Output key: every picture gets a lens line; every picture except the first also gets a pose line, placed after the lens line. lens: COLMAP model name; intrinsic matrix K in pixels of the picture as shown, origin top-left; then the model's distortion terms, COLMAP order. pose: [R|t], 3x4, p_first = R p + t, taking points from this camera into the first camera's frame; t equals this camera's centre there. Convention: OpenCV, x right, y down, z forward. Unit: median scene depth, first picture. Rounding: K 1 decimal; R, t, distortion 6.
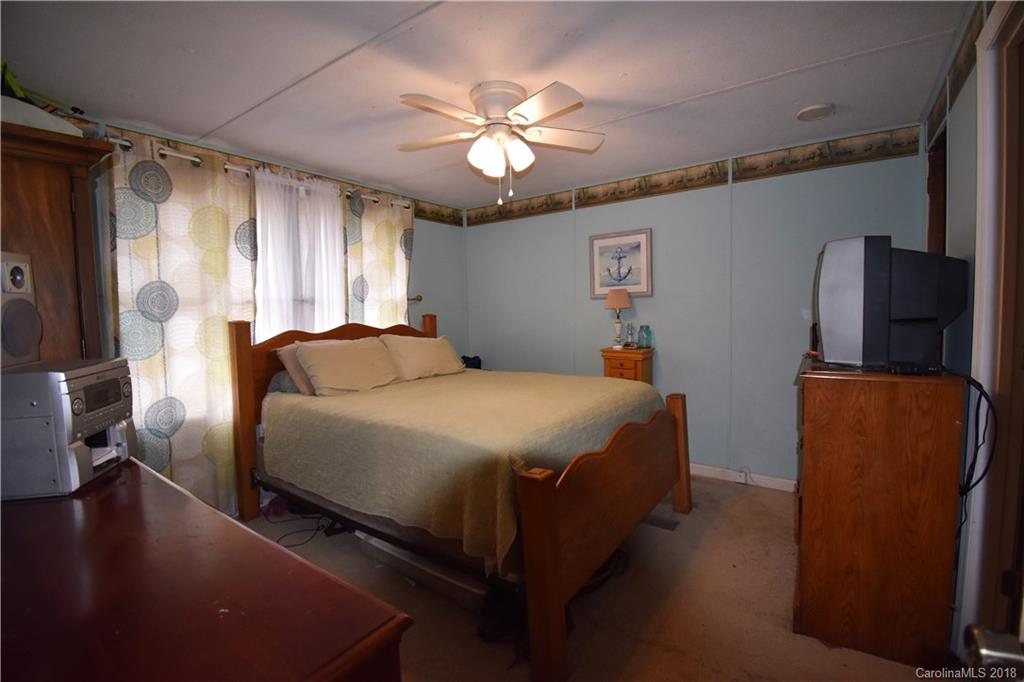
lens RADIAL K [[451.0, 0, 519.7], [0, 451.0, 337.7], [0, 0, 1]] dist [0.020977, -0.028089]
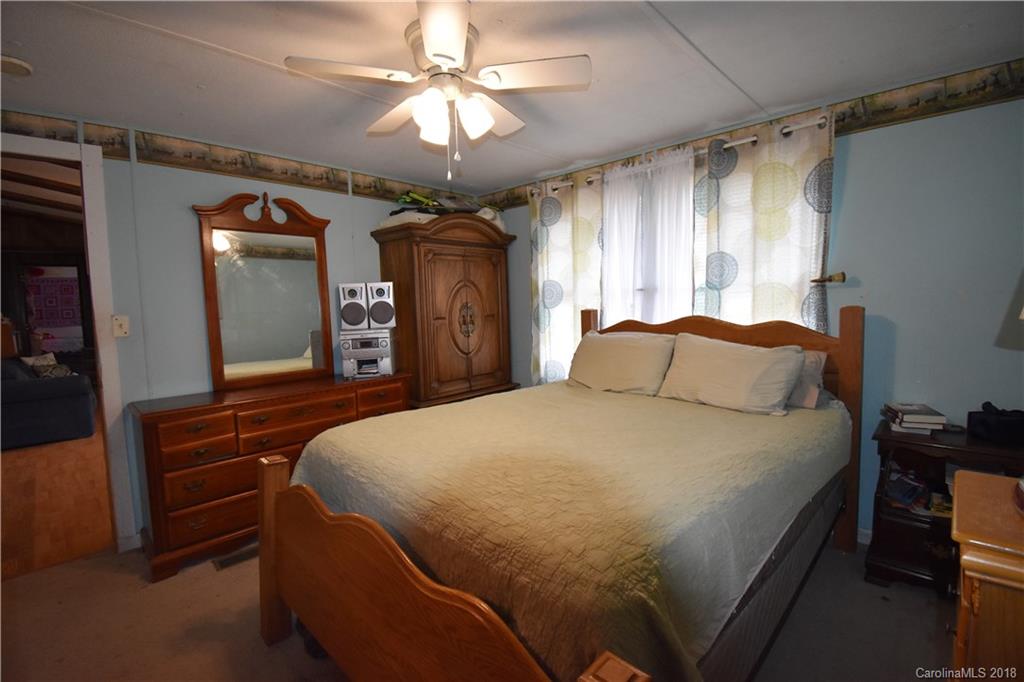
lens RADIAL K [[451.0, 0, 519.7], [0, 451.0, 337.7], [0, 0, 1]] dist [0.020977, -0.028089]
pose [[-0.136477, 0.116967, -0.983714, 0.516397], [-0.025450, 0.992263, 0.121515, -0.089911], [0.990316, 0.041619, -0.132444, 0.860489]]
